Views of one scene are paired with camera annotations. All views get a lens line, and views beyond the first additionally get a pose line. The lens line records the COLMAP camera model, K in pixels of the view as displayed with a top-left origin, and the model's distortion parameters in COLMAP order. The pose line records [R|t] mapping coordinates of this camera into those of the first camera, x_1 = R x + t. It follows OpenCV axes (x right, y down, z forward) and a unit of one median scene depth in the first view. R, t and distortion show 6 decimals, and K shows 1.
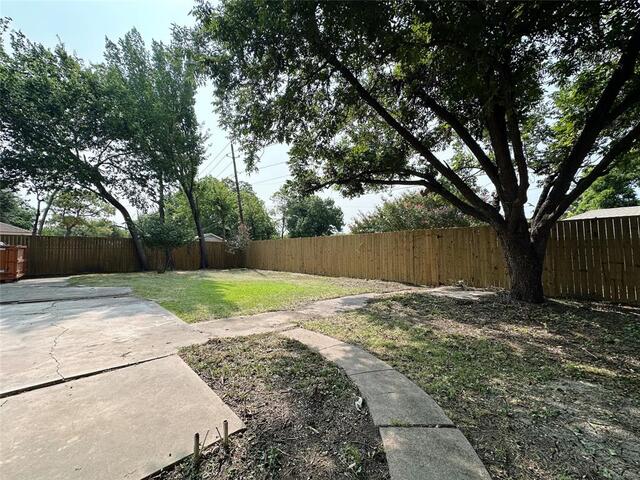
lens RADIAL K [[253.5, 0, 320.8], [0, 253.5, 240.4], [0, 0, 1]] dist [-0.000780, 0.000399]
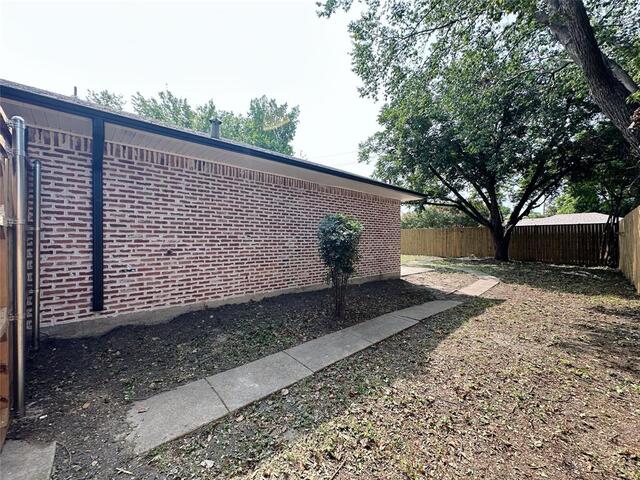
lens RADIAL K [[253.5, 0, 320.8], [0, 253.5, 240.4], [0, 0, 1]] dist [-0.000780, 0.000399]
pose [[0.996916, -0.013567, 0.077300, -0.896688], [0.011600, 0.999599, 0.025847, -0.018591], [-0.077620, -0.024871, 0.996673, -1.036640]]
